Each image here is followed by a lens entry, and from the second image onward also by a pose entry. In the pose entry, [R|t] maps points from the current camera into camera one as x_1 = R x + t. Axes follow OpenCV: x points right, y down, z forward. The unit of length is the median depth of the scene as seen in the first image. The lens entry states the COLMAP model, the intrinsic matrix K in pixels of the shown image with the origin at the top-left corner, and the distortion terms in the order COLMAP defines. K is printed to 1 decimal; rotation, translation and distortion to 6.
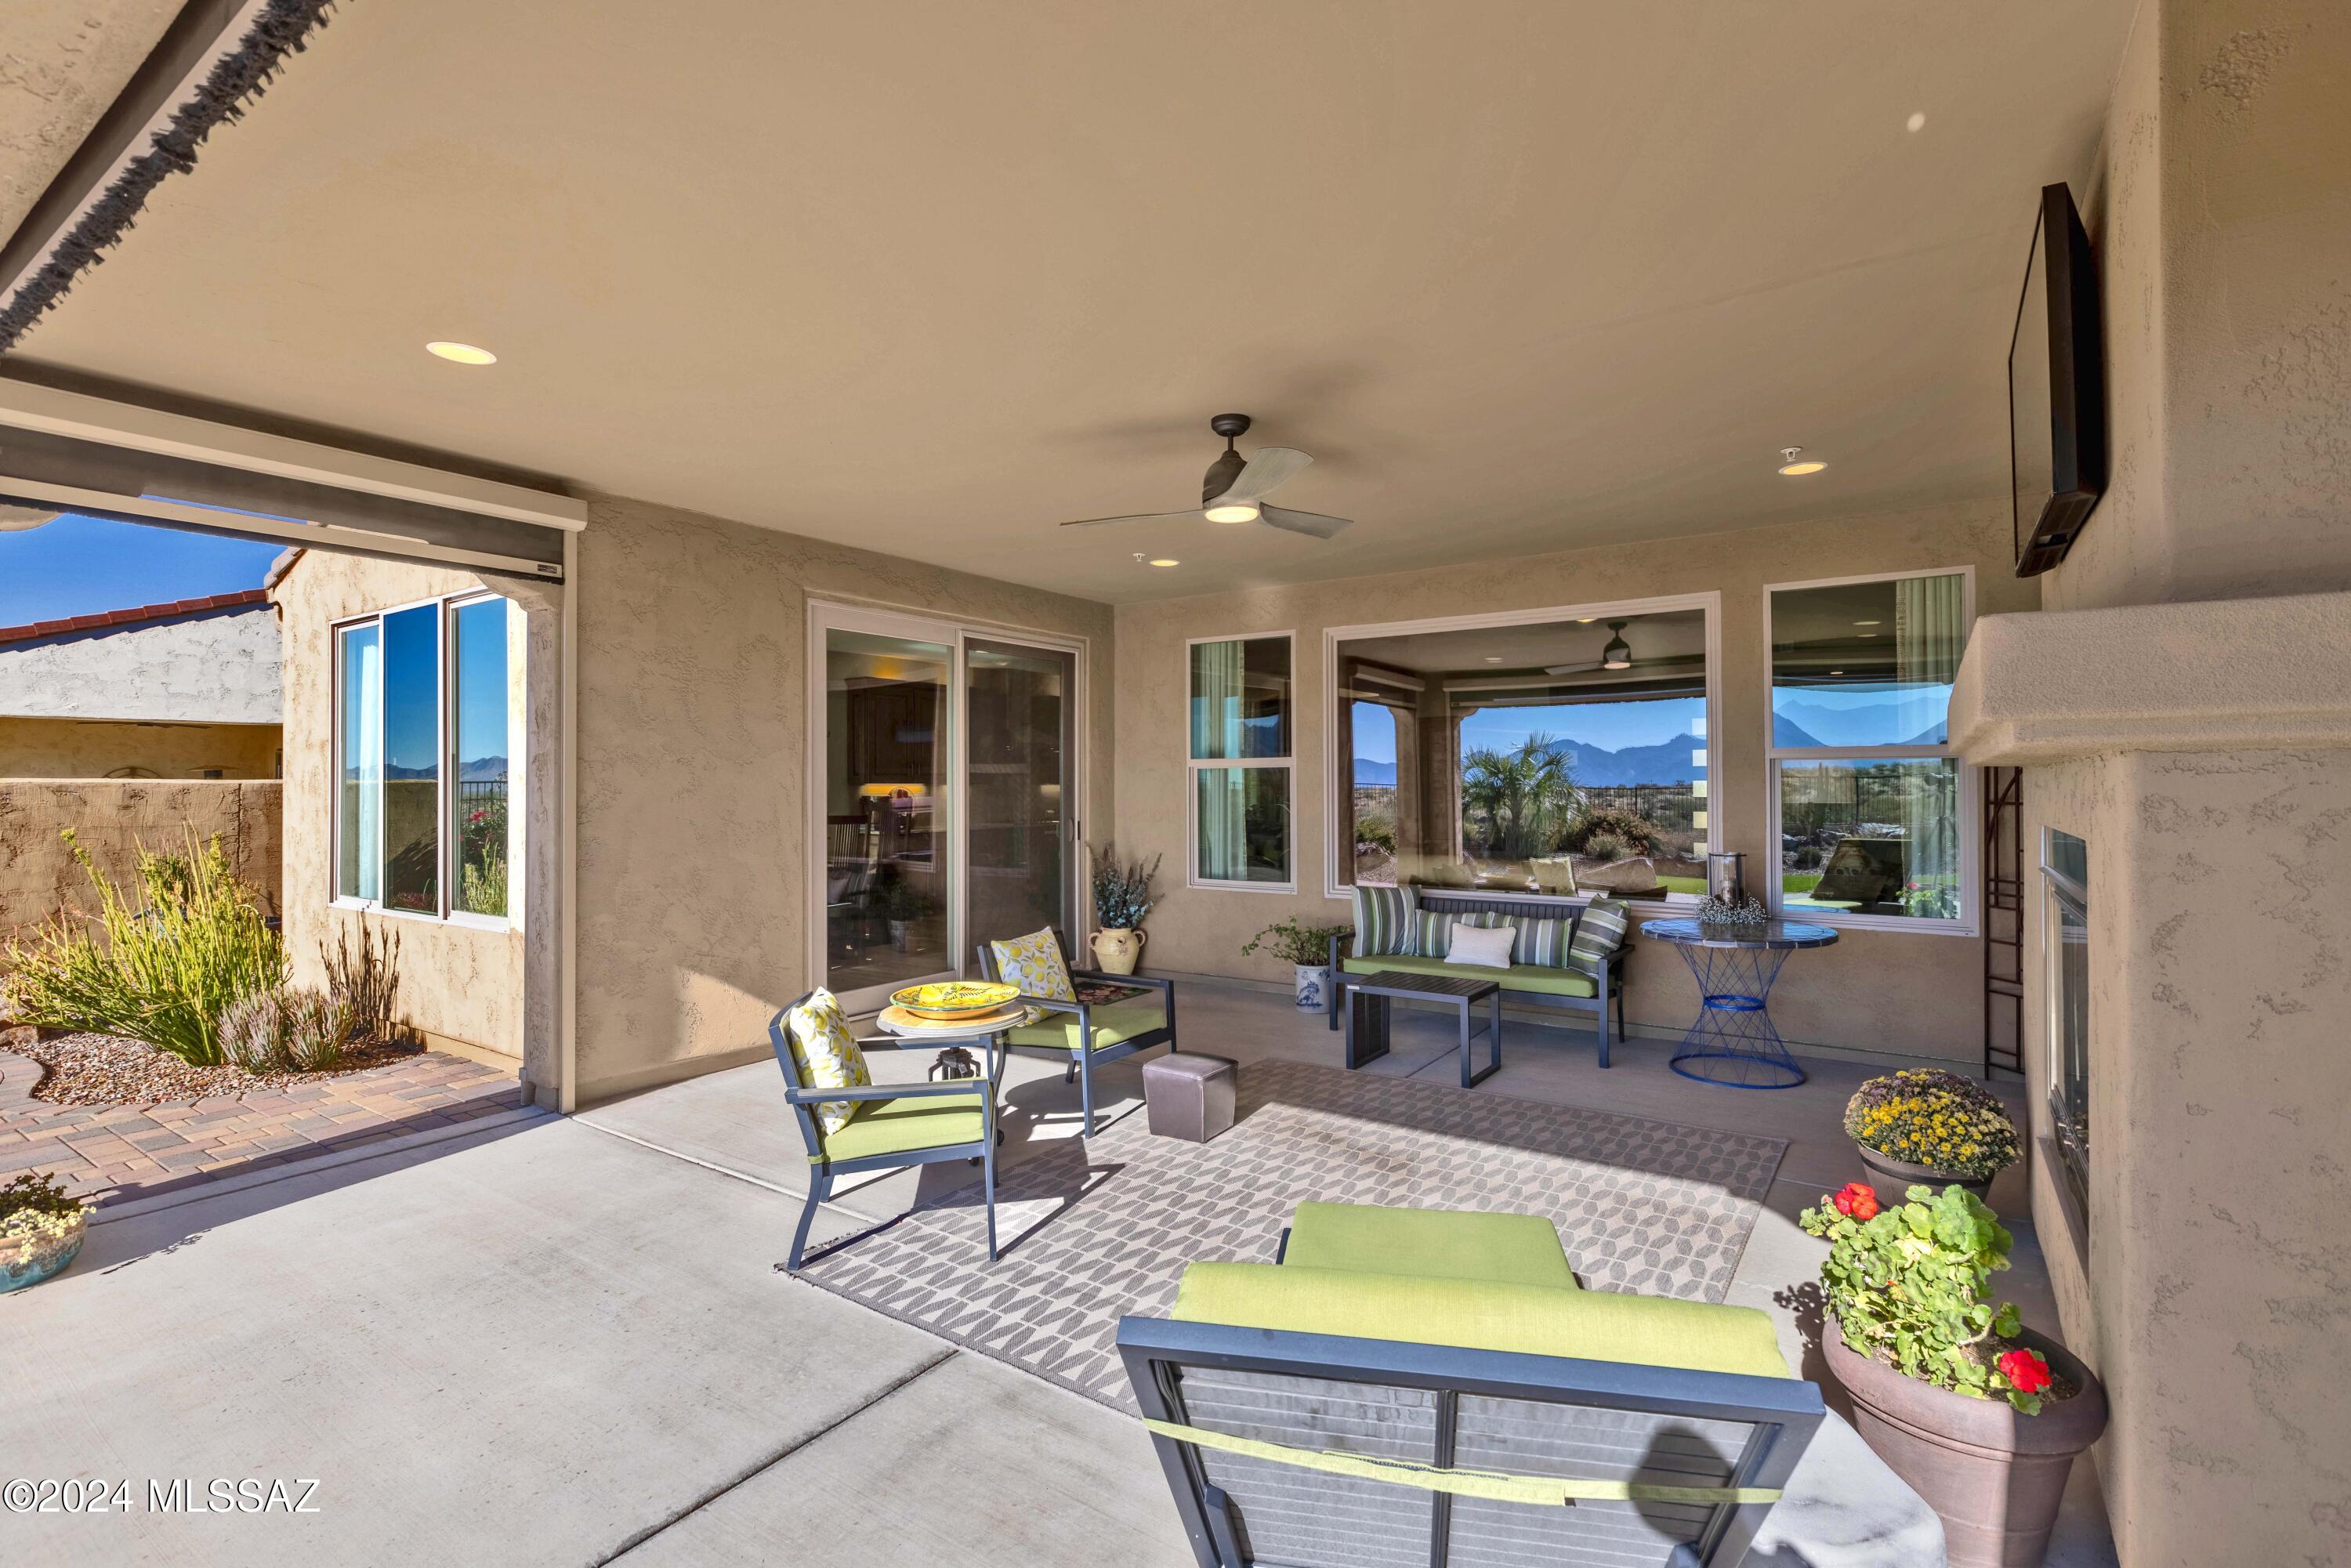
lens RADIAL K [[1054.8, 0, 1175.5], [0, 1054.8, 784.0], [0, 0, 1]] dist [0.000470, 0.000158]
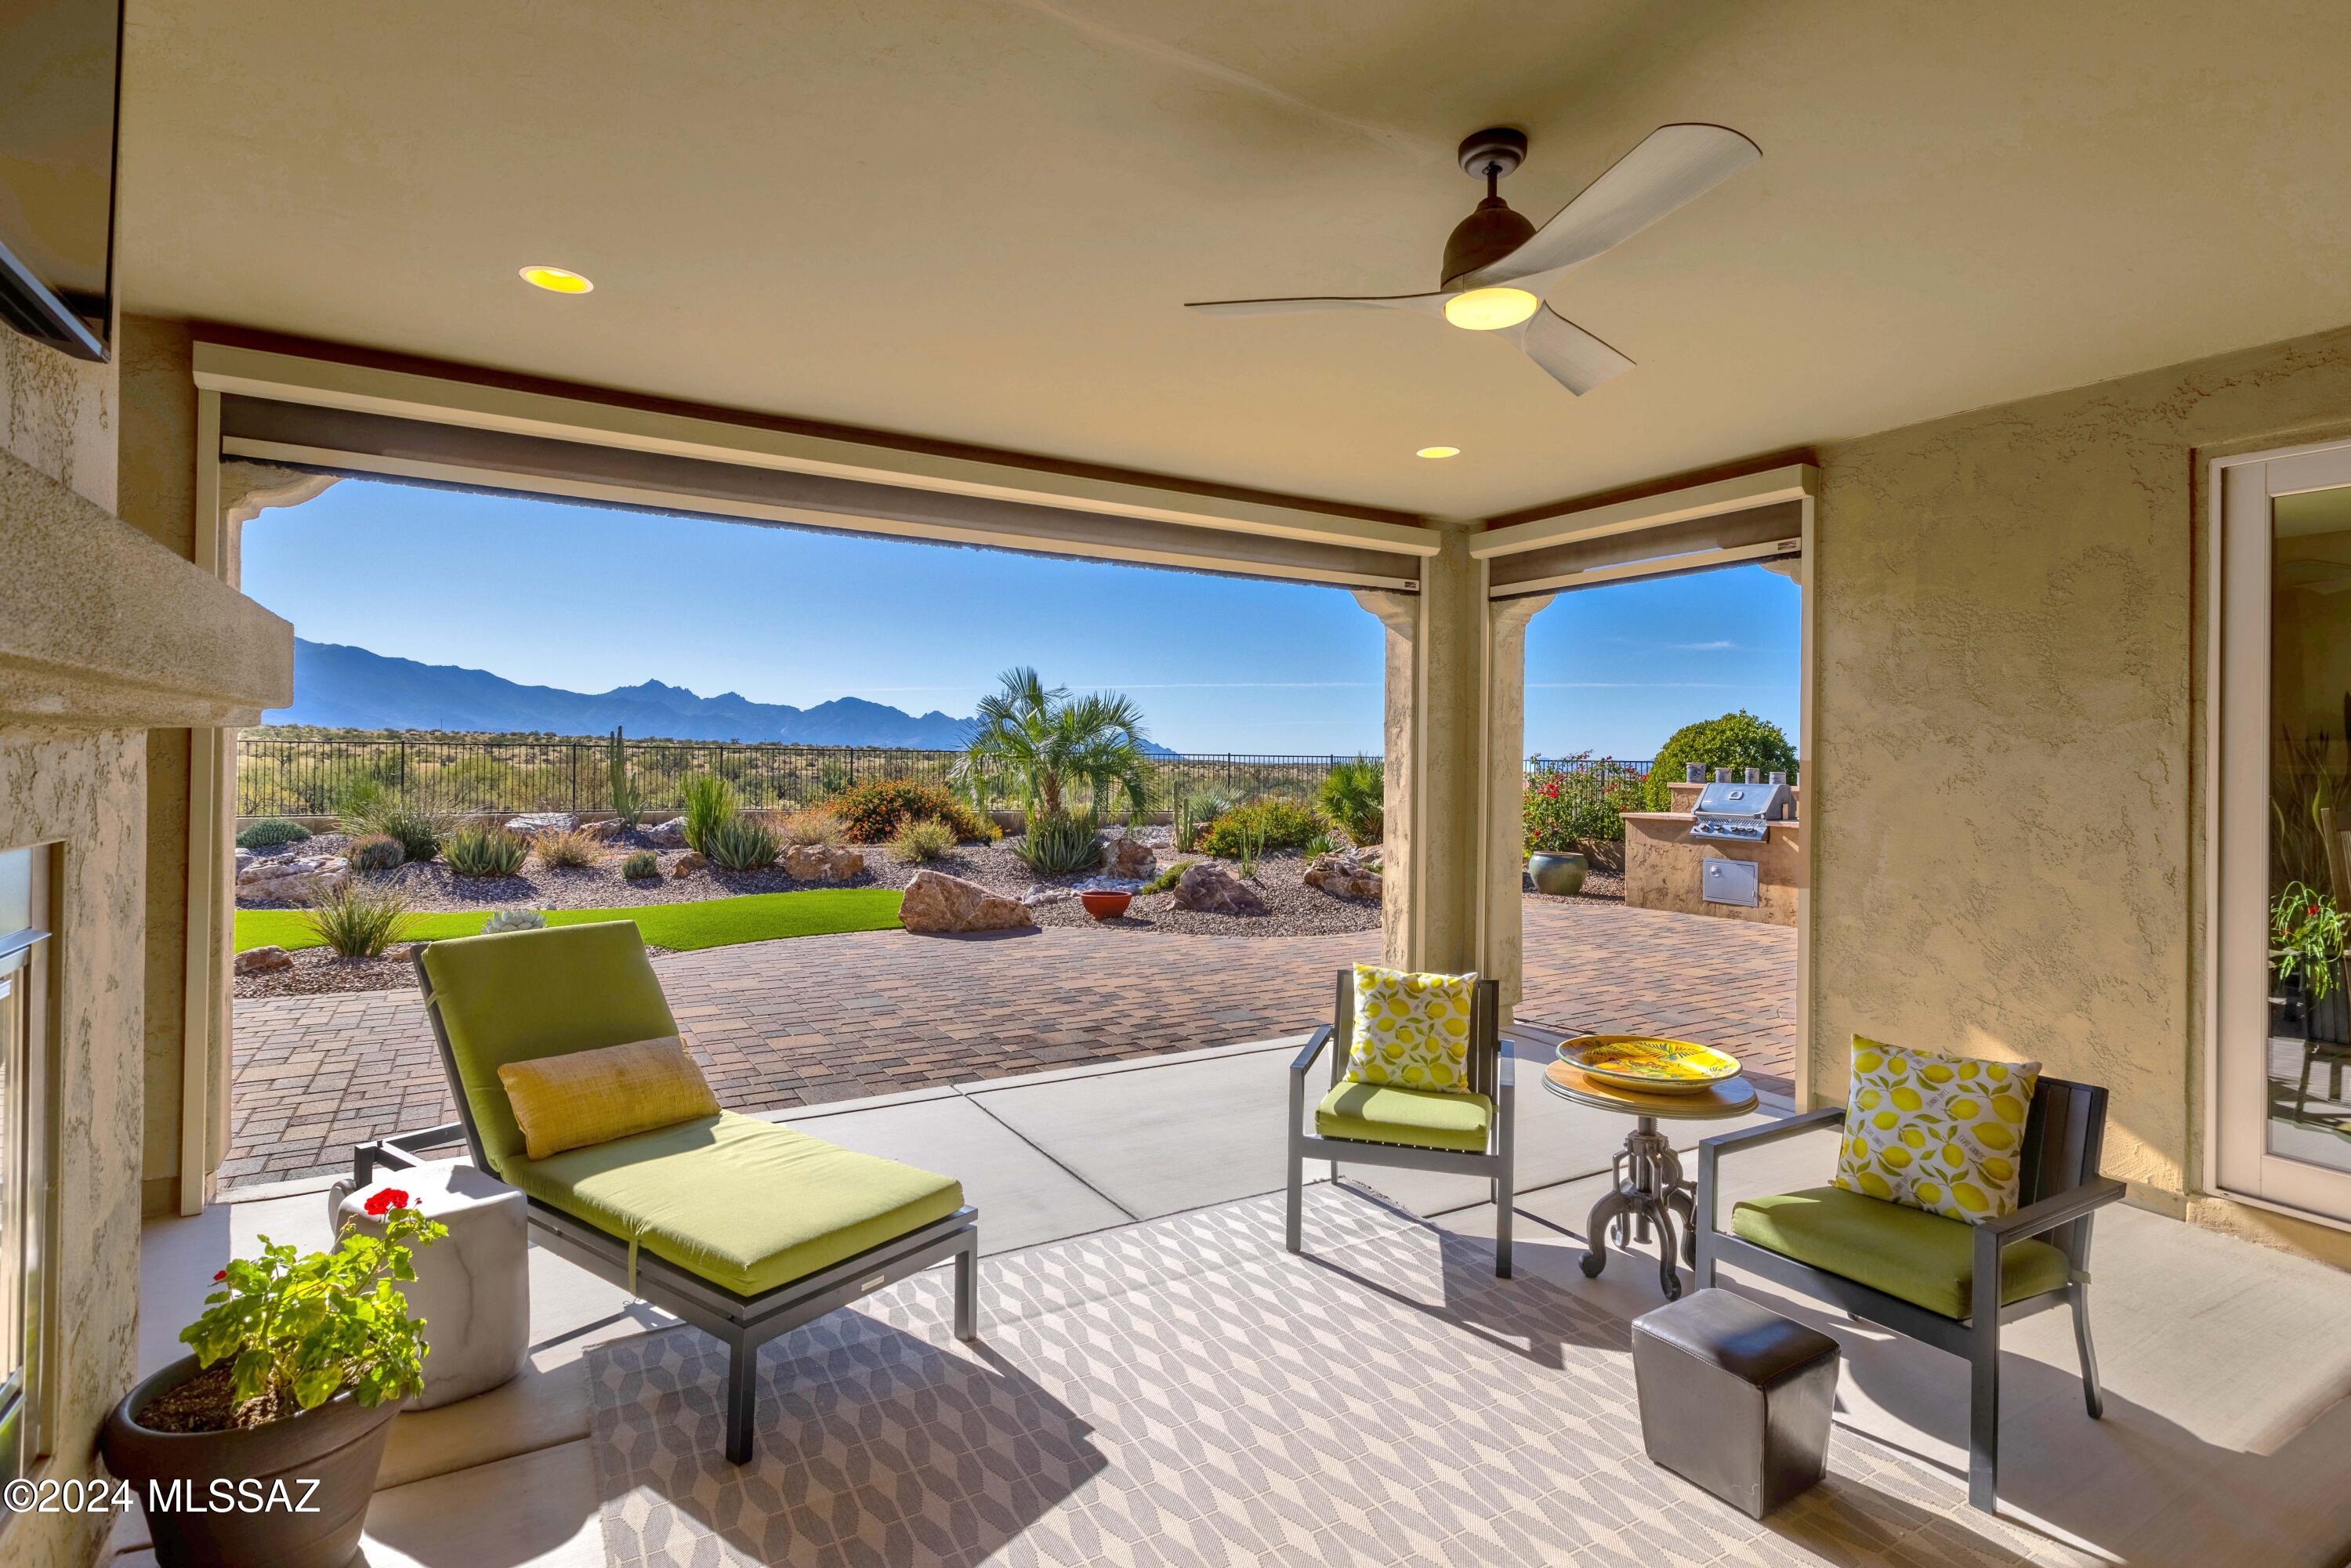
lens RADIAL K [[1119.6, 0, 1180.3], [0, 1119.6, 748.3], [0, 0, 1]] dist [0.000817, 0.000353]
pose [[-0.398451, -0.008977, -0.917146, 0.535658], [-0.011942, 0.999918, -0.004599, -0.005822], [0.917112, 0.009120, -0.398526, 0.851652]]
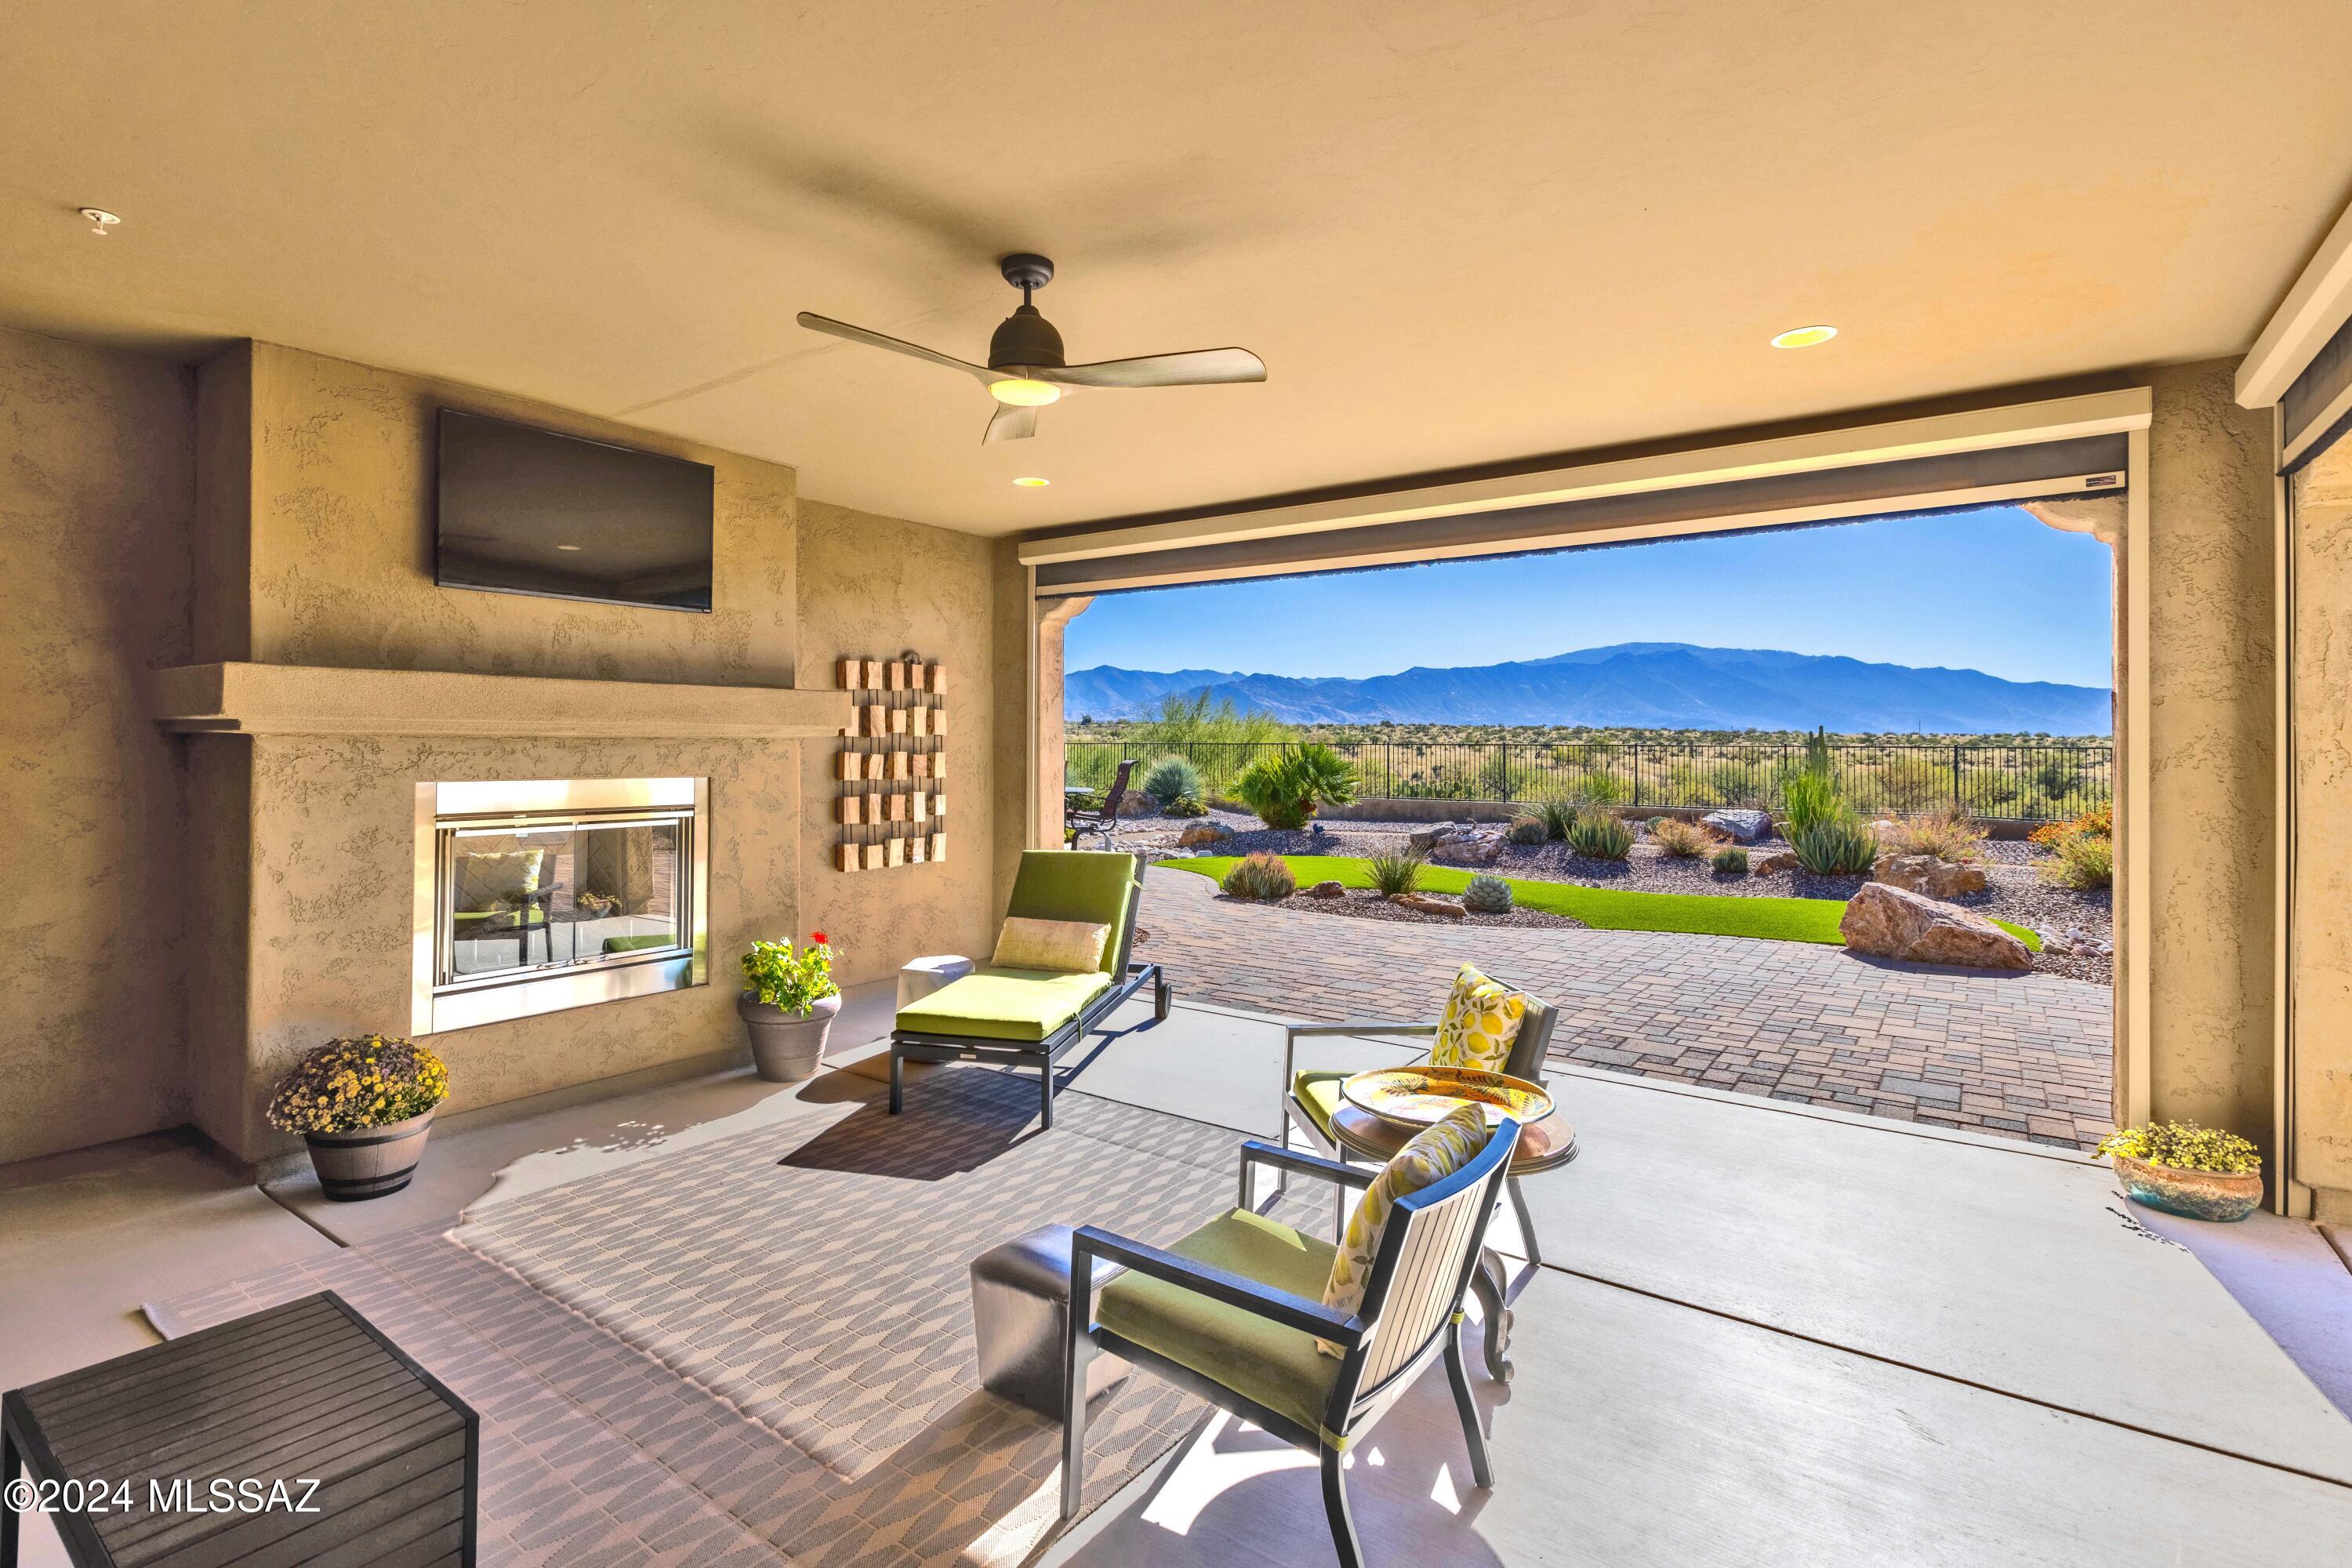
lens RADIAL K [[1124.8, 0, 1171.4], [0, 1124.8, 737.0], [0, 0, 1]] dist [0.000334, 0.000178]
pose [[-0.999997, -0.002318, 0.001242, -0.039169], [-0.002327, 0.999974, -0.006851, -0.005040], [-0.001226, -0.006854, -0.999976, 1.399693]]
